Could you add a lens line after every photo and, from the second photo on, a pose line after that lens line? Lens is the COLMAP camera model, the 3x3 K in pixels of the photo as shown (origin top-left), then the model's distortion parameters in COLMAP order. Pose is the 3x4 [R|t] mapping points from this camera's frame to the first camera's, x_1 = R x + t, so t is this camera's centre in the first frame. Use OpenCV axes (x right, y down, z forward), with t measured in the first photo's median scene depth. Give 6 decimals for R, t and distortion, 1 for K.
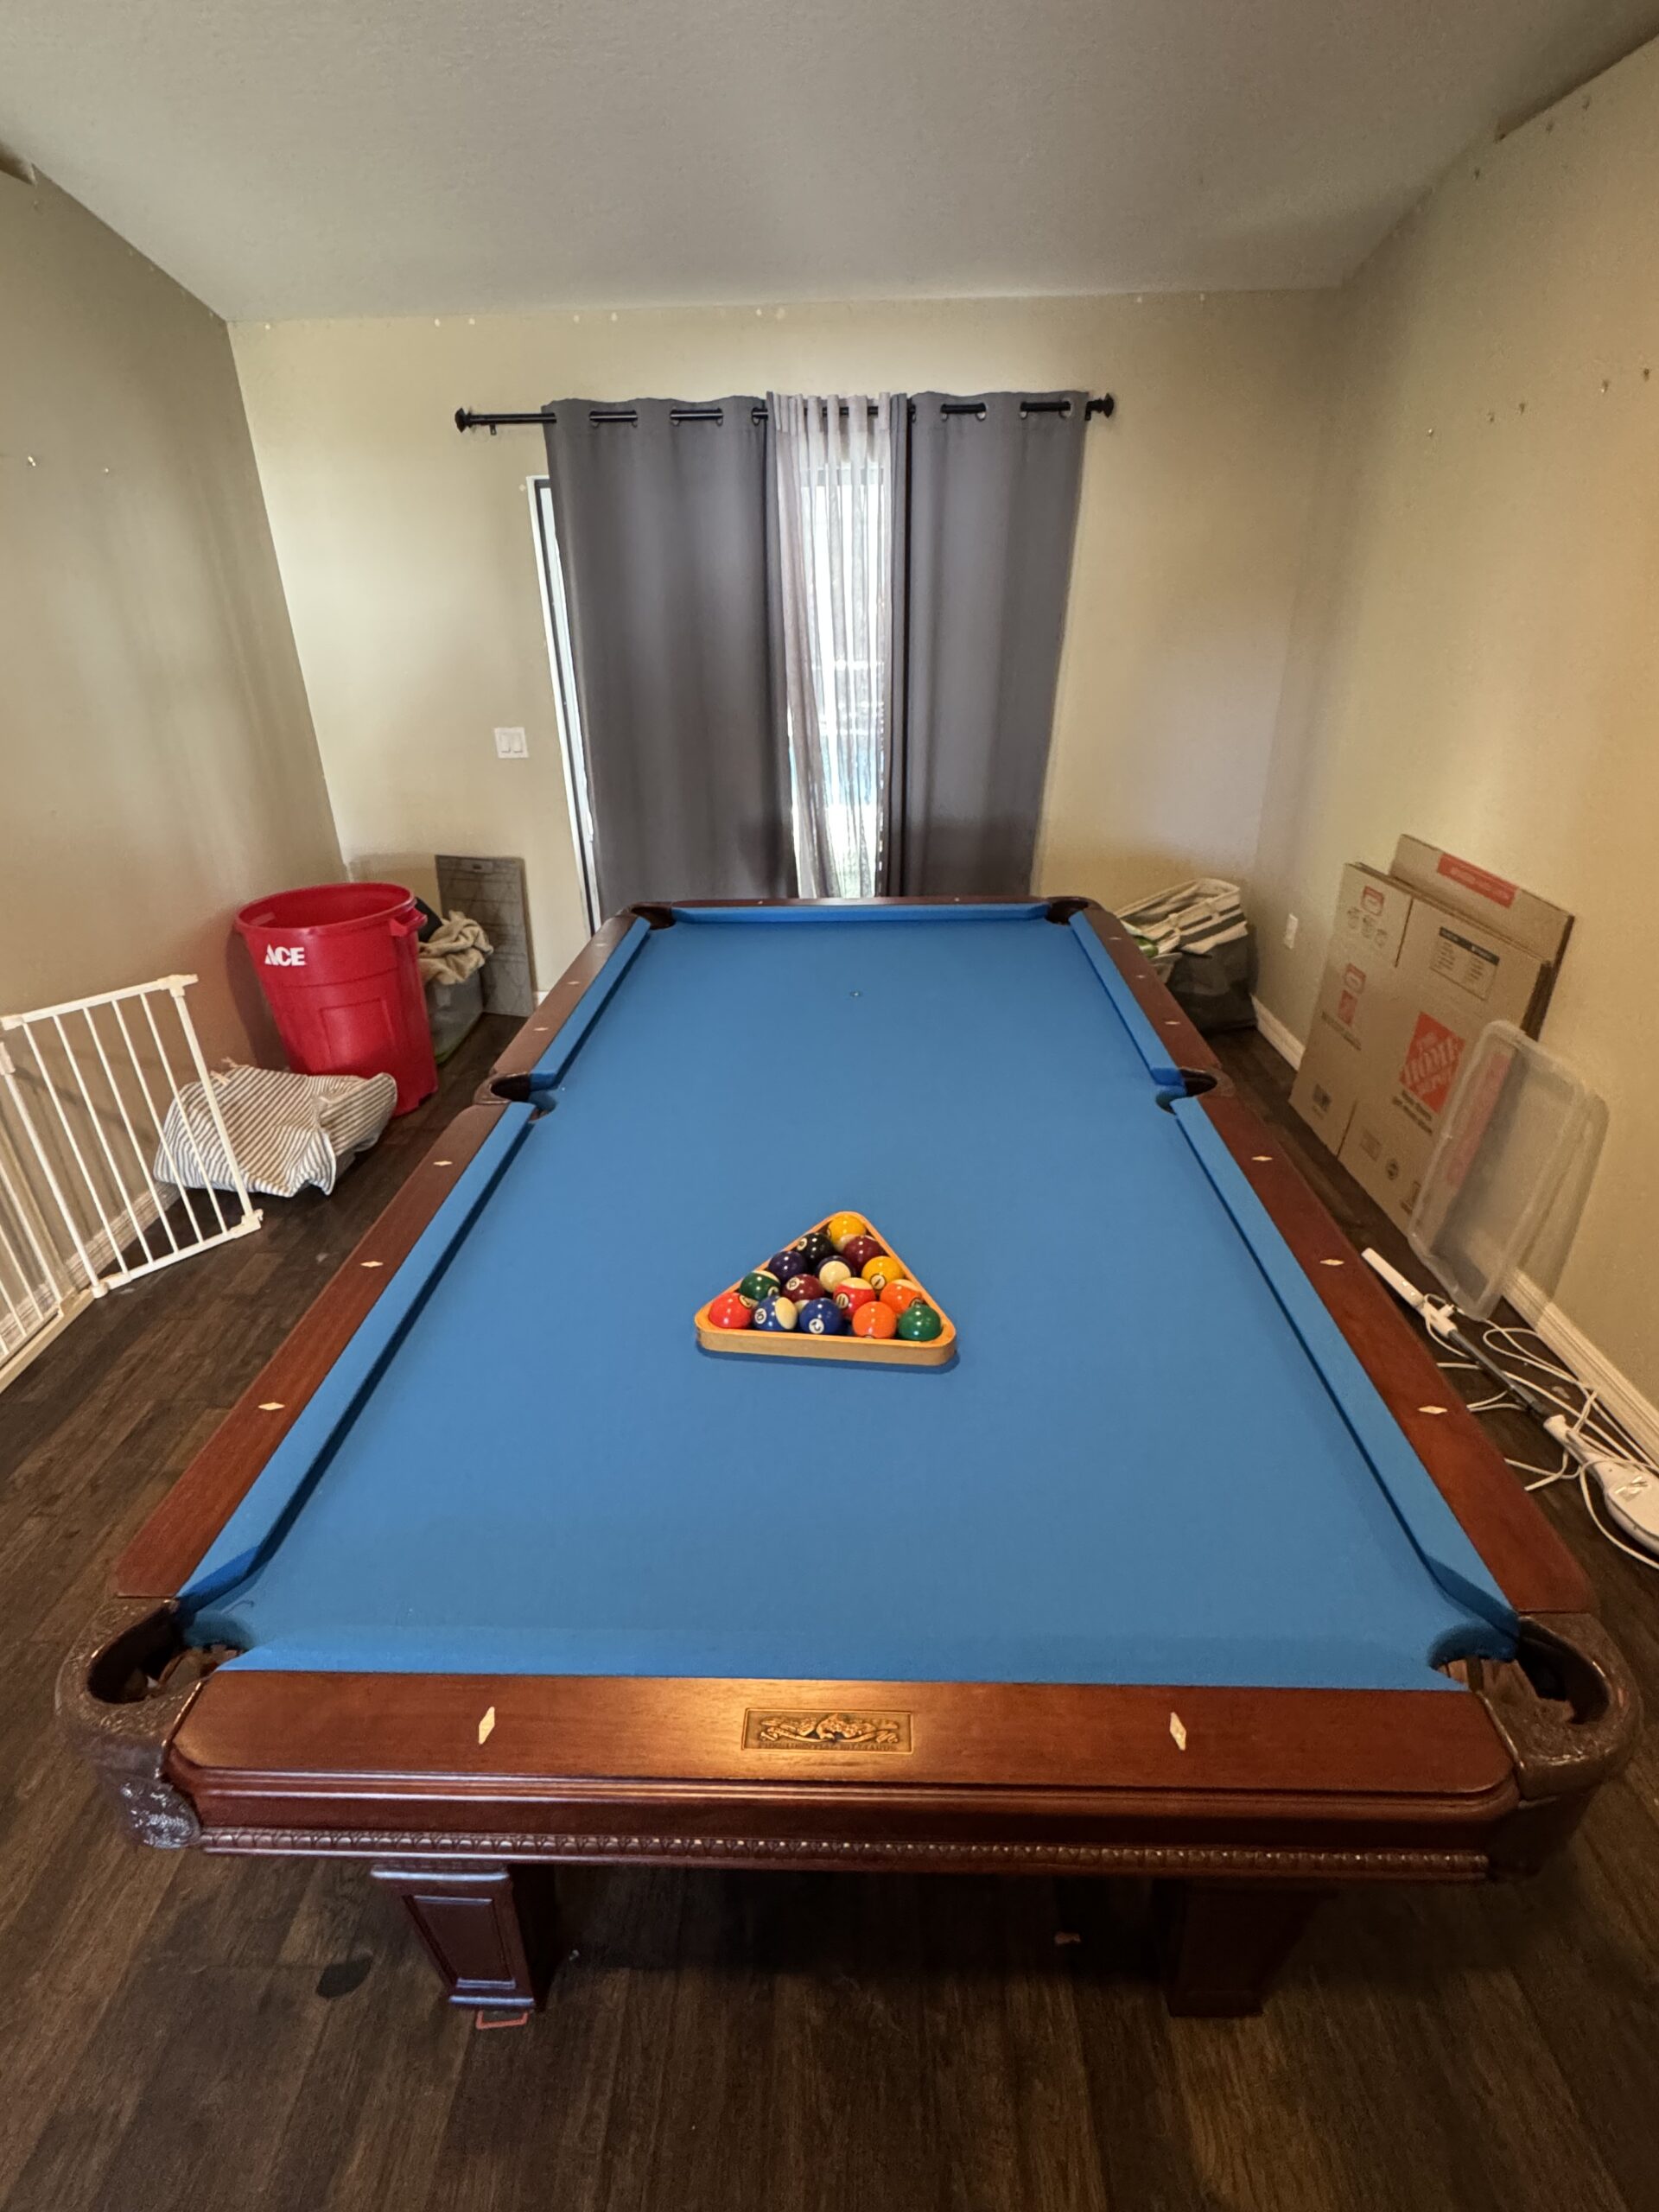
lens RADIAL K [[1059.5, 0, 834.3], [0, 1059.5, 1109.6], [0, 0, 1]] dist [-0.002042, -0.000742]
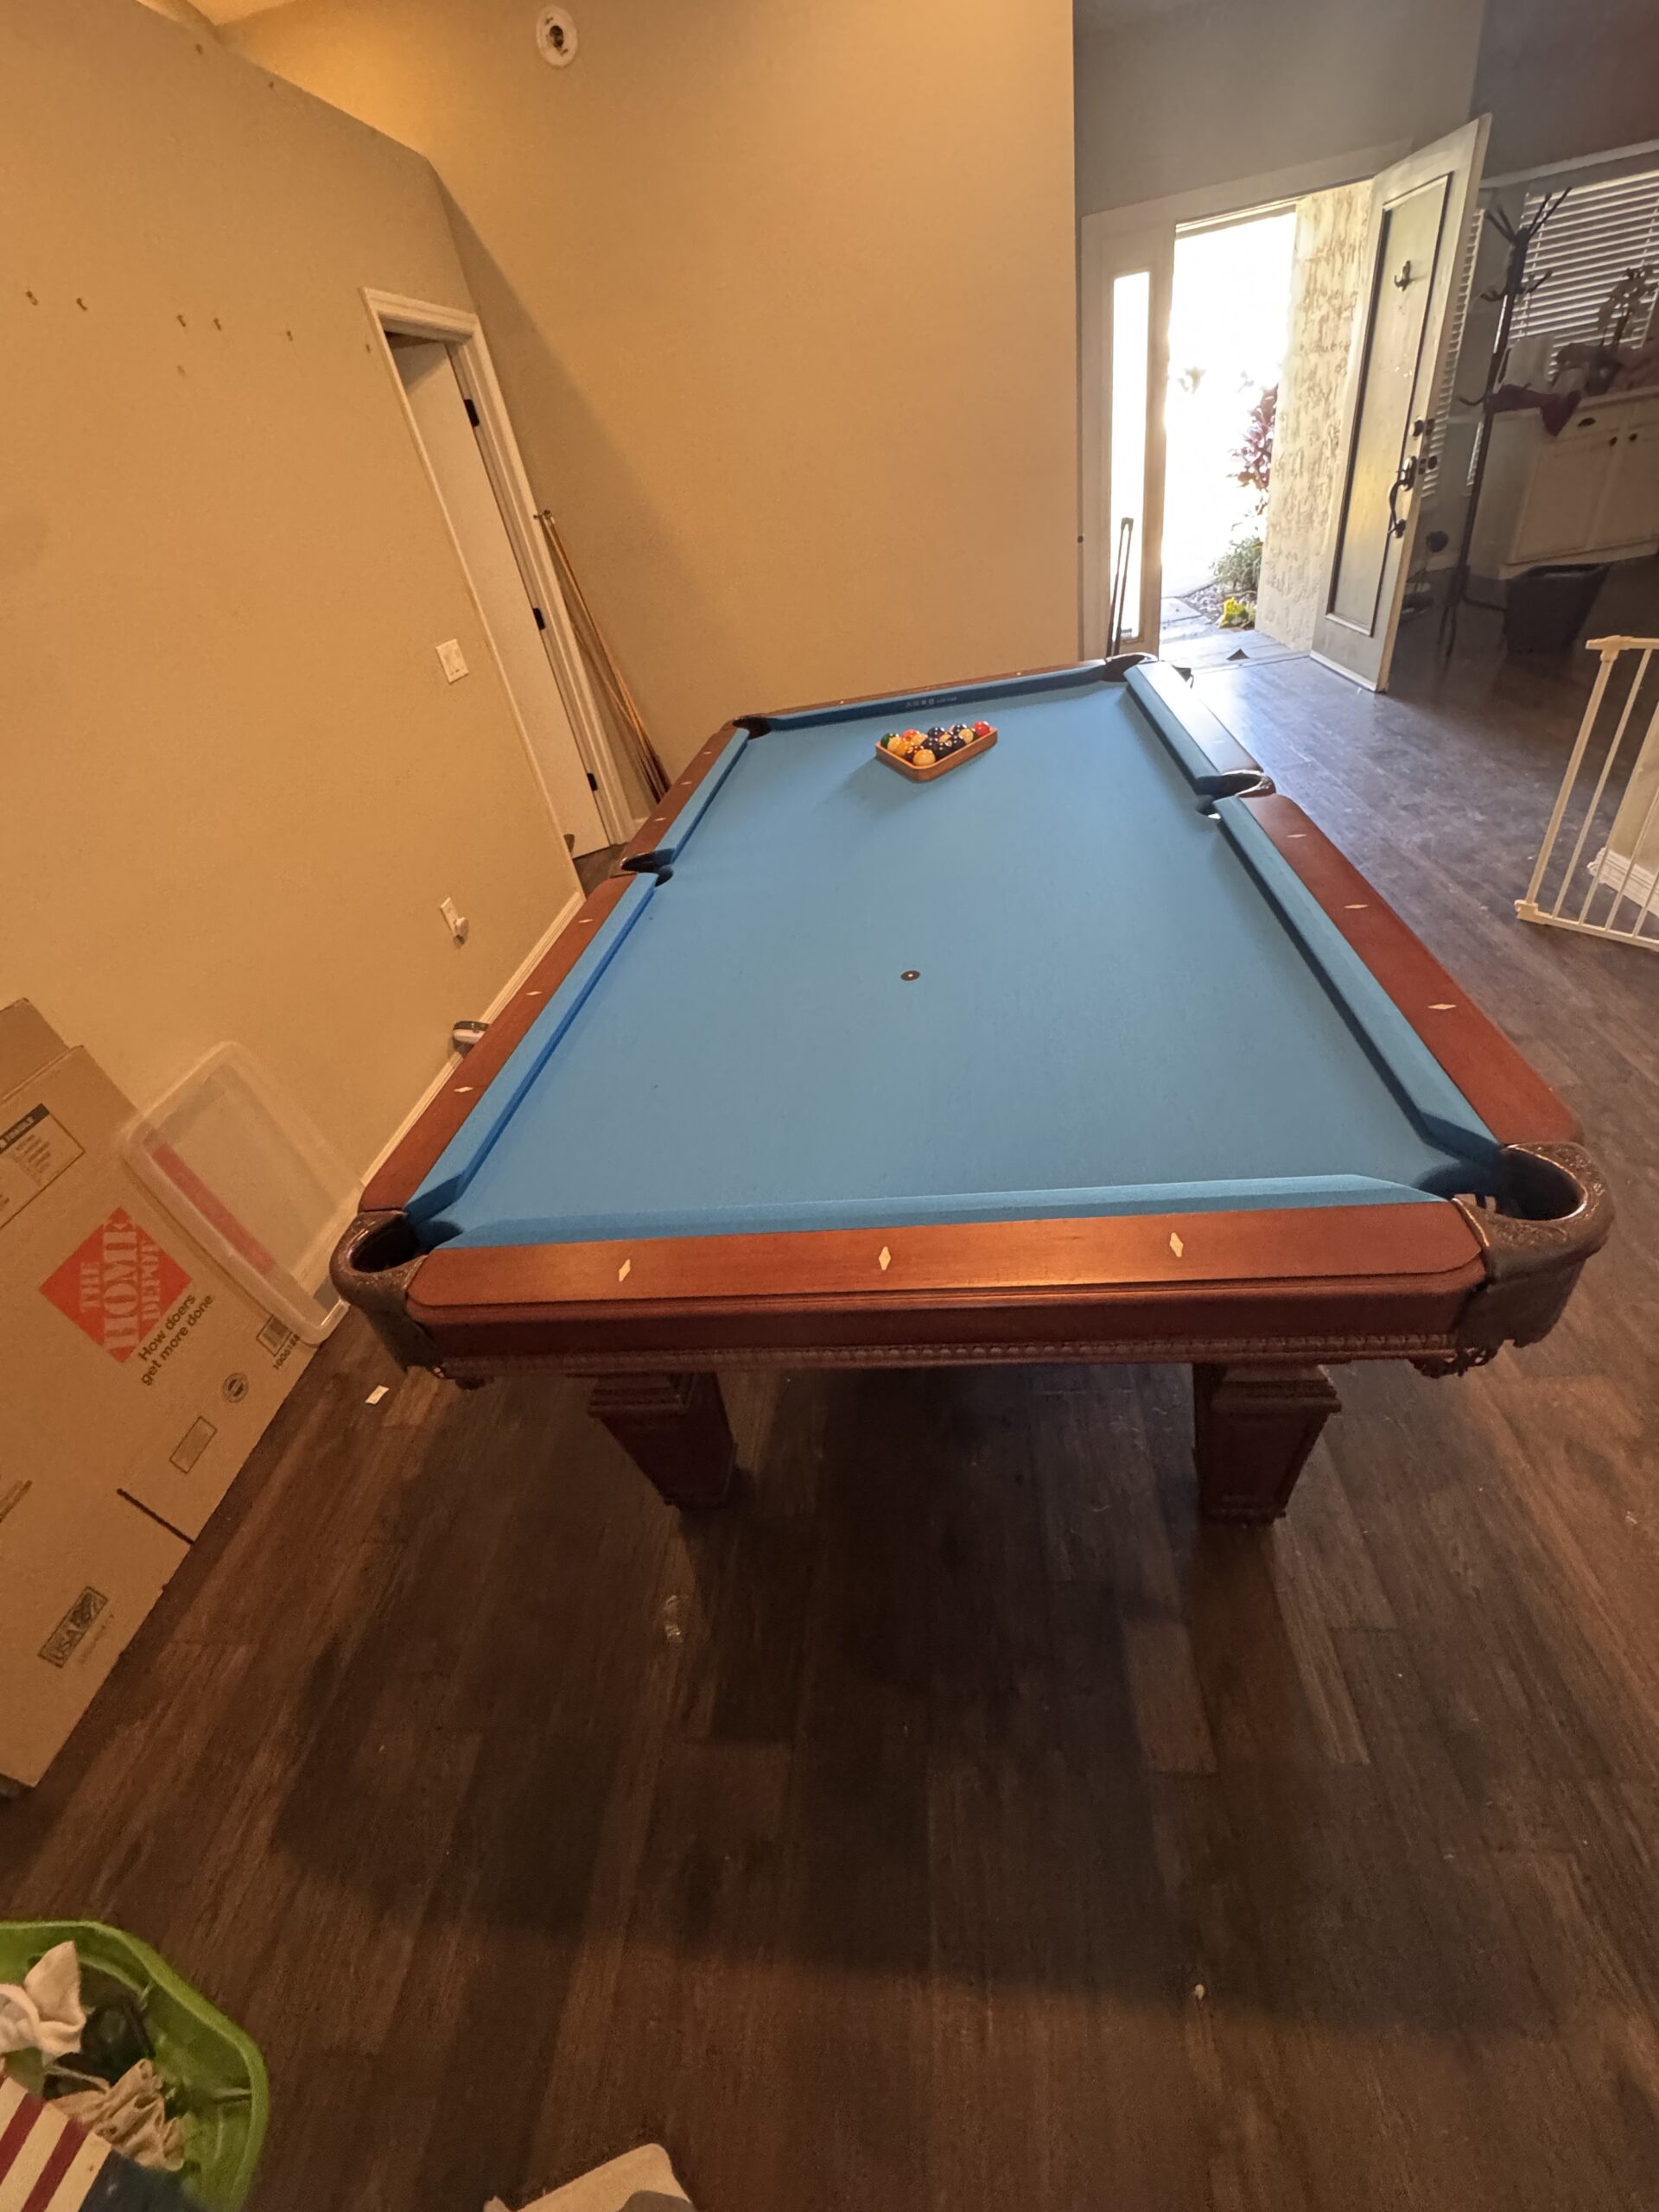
lens RADIAL K [[883.8, 0, 829.6], [0, 883.8, 1111.5], [0, 0, 1]] dist [-0.000547, -0.000635]
pose [[-0.978376, 0.104897, 0.178261, -0.018927], [0.206172, 0.425707, 0.881060, -0.504621], [0.016533, 0.898761, -0.438128, 1.132667]]
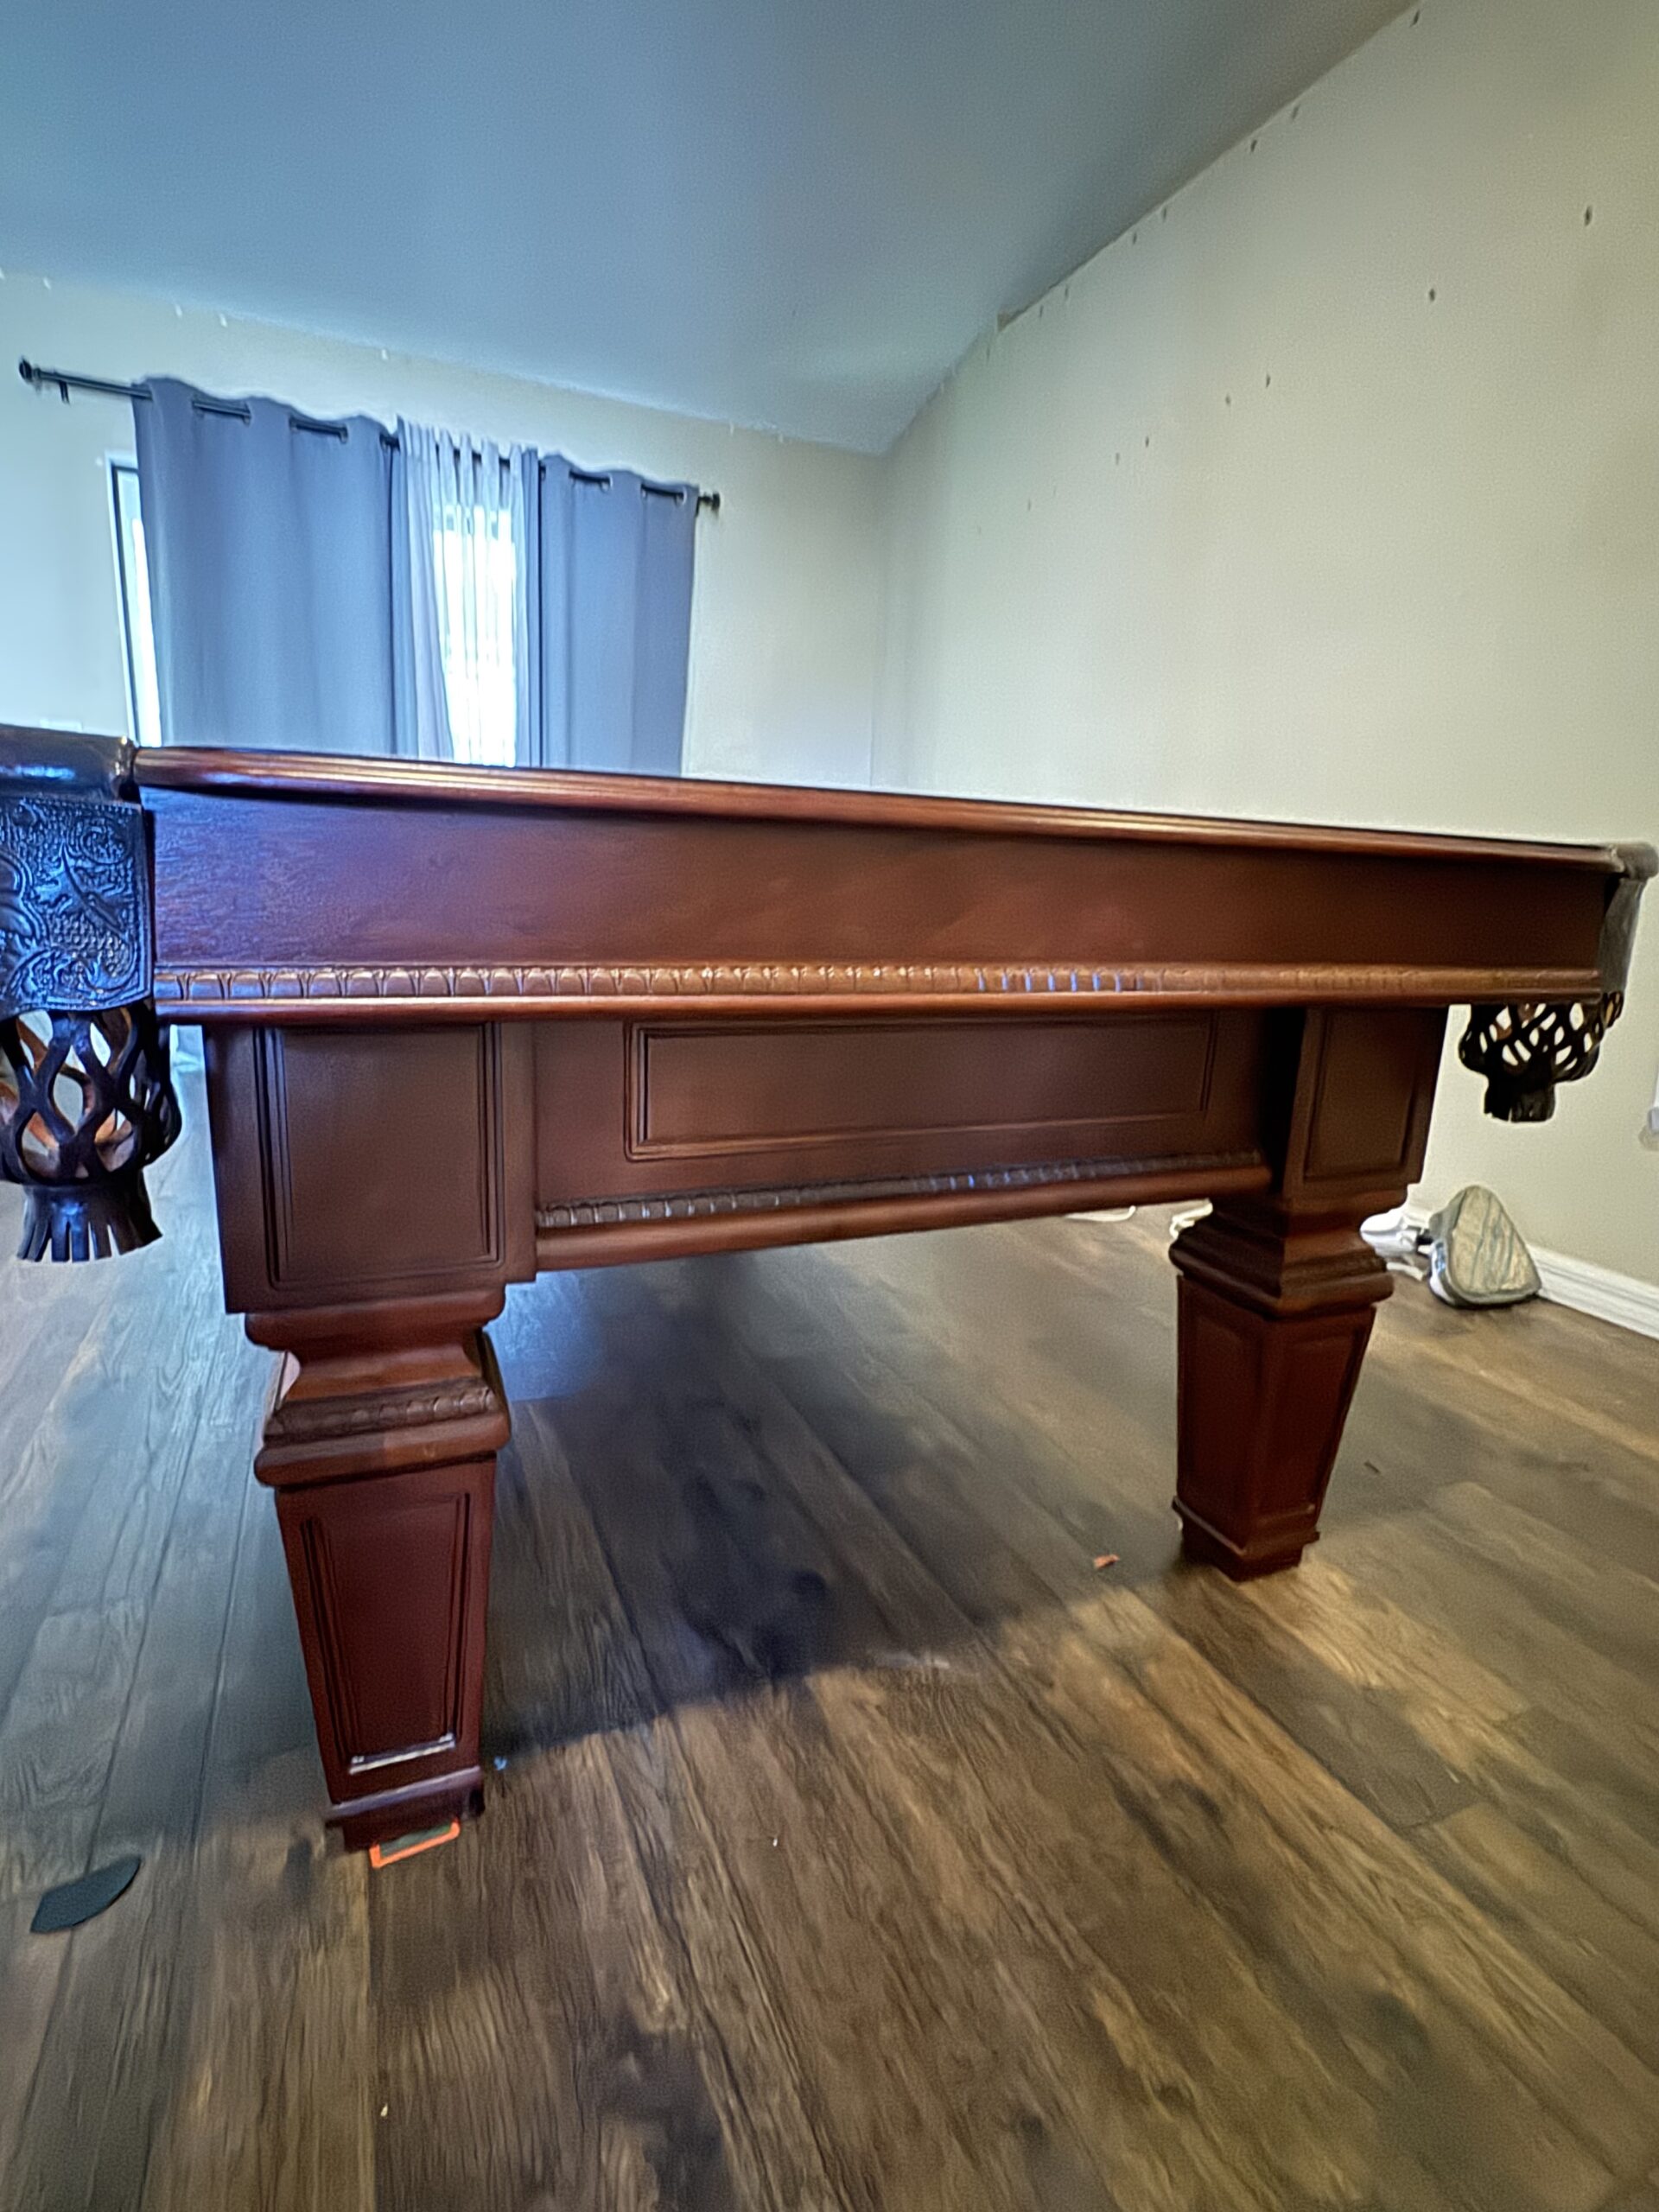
lens RADIAL K [[1064.2, 0, 833.8], [0, 1064.2, 1101.6], [0, 0, 1]] dist [-0.001715, -0.001107]
pose [[0.906578, -0.031942, 0.420827, -0.158193], [0.136524, 0.965714, -0.220811, 0.285885], [-0.399345, 0.257635, 0.879856, 0.117025]]
